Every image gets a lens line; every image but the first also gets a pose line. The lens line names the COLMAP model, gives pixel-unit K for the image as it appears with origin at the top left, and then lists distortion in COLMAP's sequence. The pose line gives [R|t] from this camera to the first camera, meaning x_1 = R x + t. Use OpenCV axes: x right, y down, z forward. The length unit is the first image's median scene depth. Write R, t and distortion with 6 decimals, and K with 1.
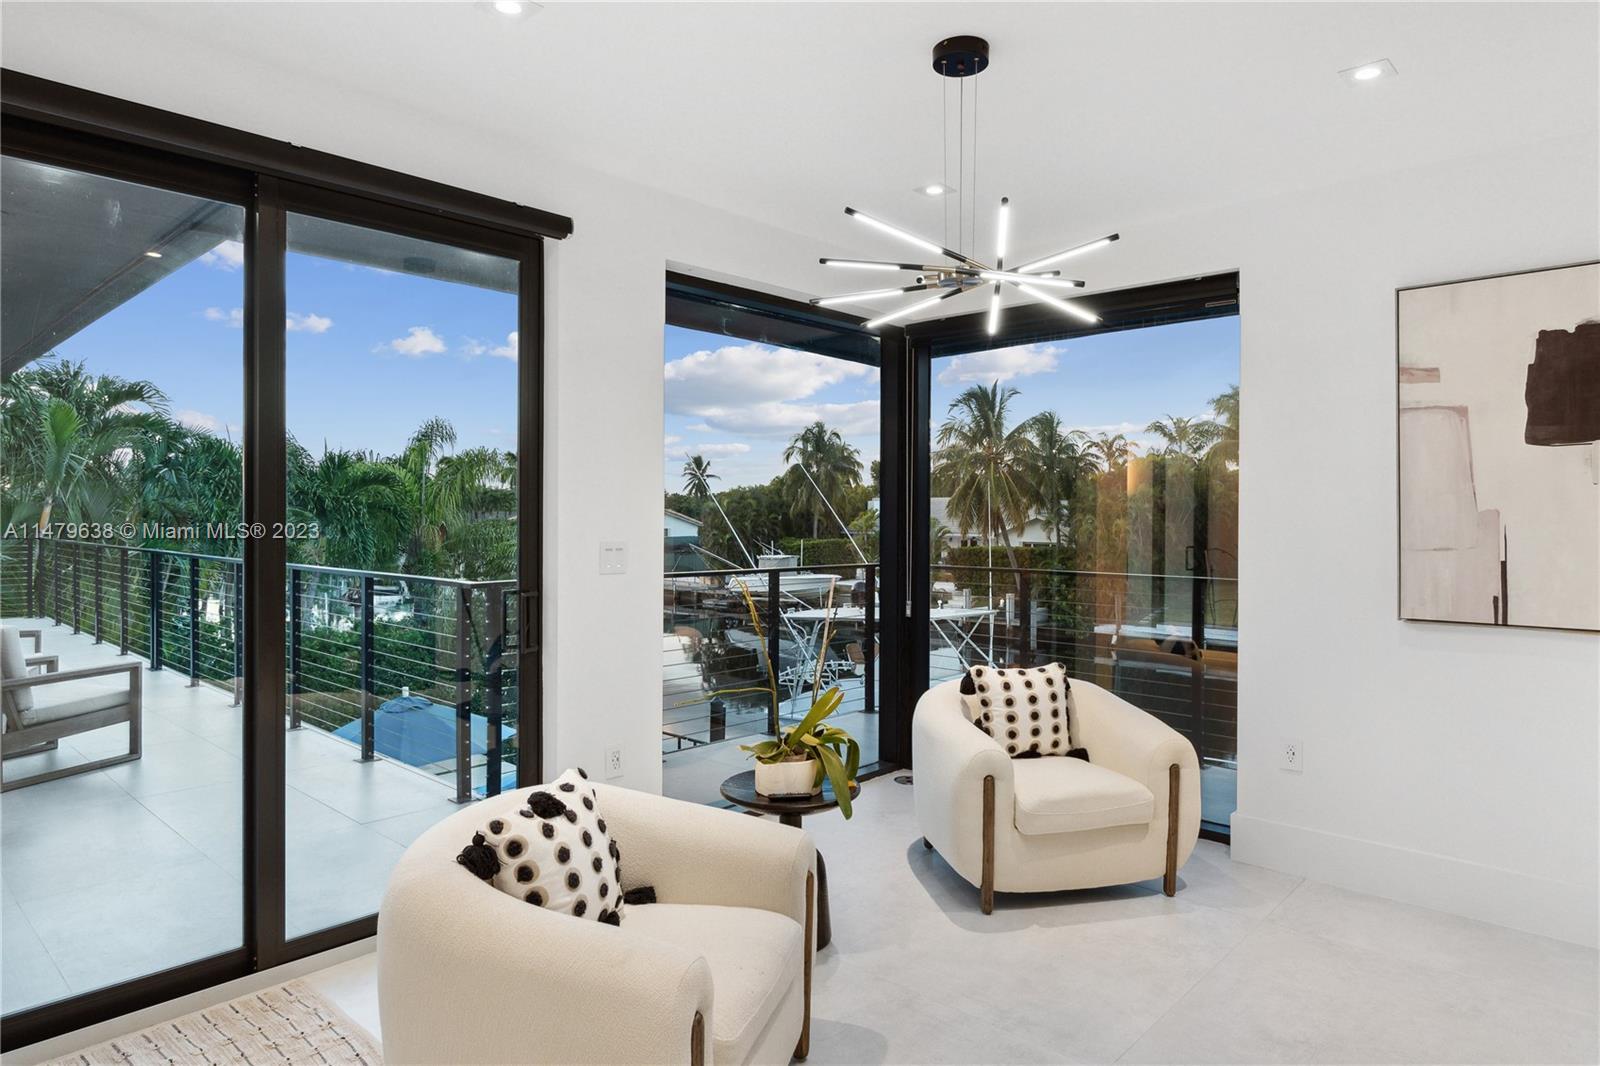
lens RADIAL K [[942.6, 0, 806.2], [0, 942.6, 523.8], [0, 0, 1]] dist [0.002336, -0.000065]
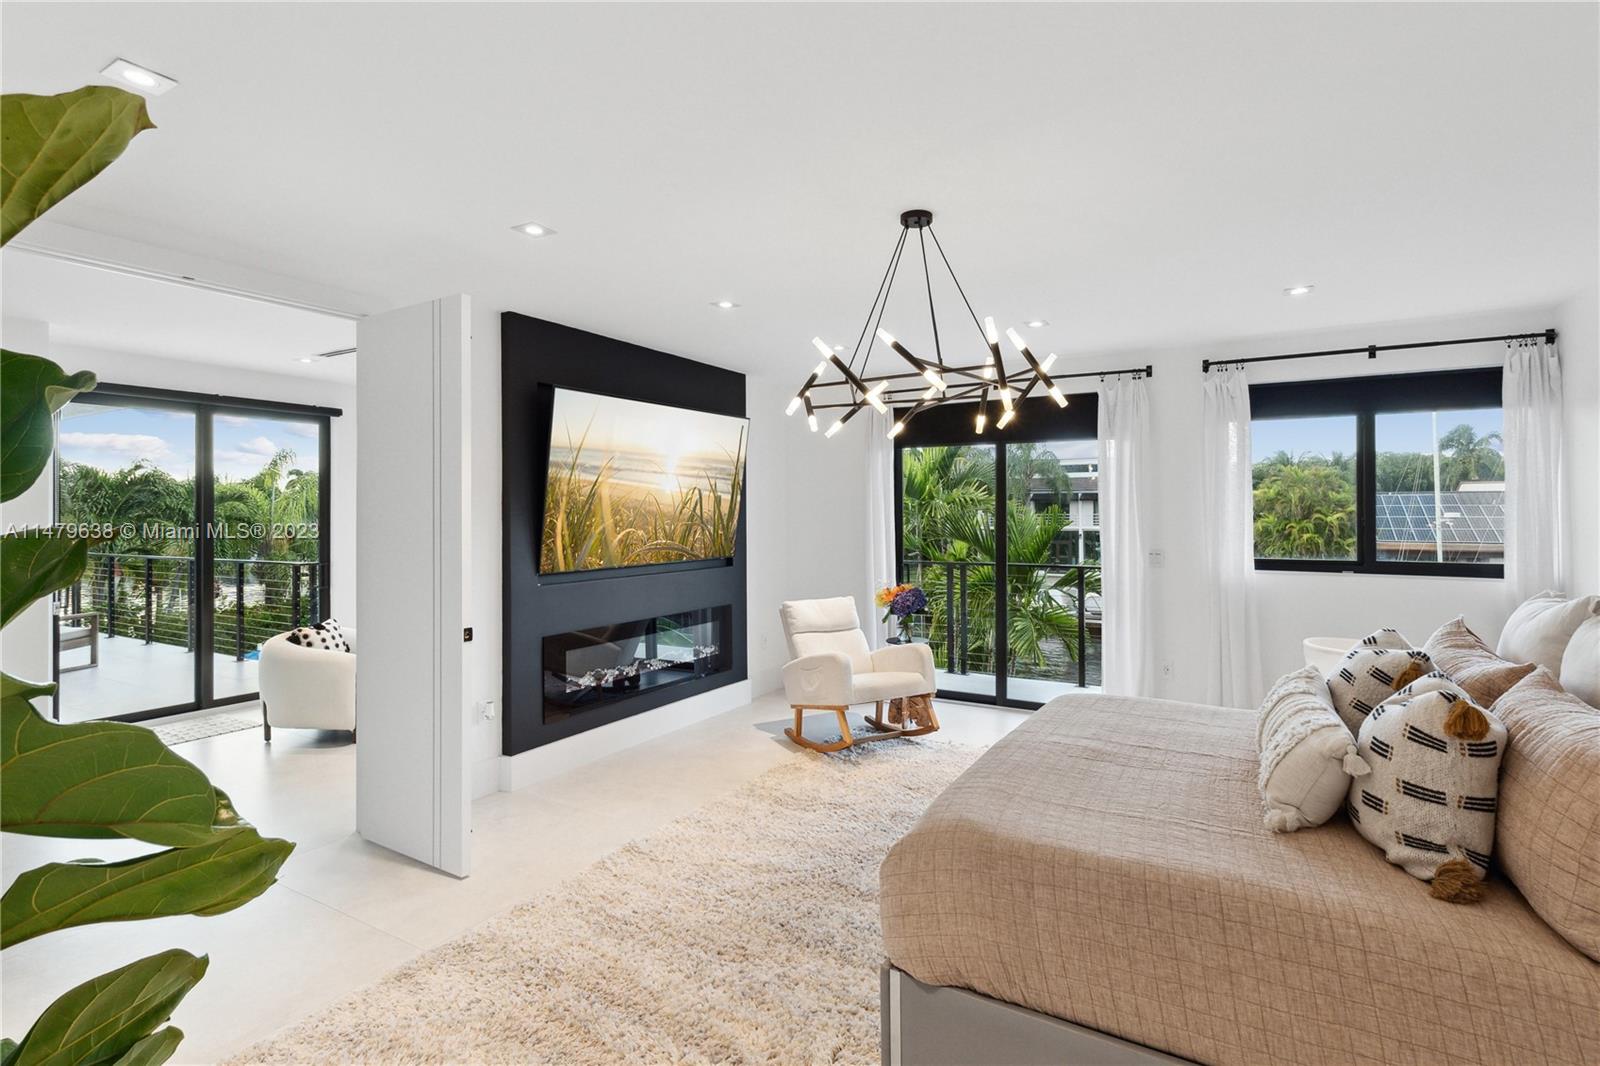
lens RADIAL K [[771.0, 0, 807.1], [0, 771.0, 520.7], [0, 0, 1]] dist [-0.000530, -0.001166]
pose [[0.975879, -0.007285, 0.218192, 0.570727], [0.008797, 0.999944, -0.005960, -0.016175], [-0.218137, 0.007736, 0.975888, -1.405476]]
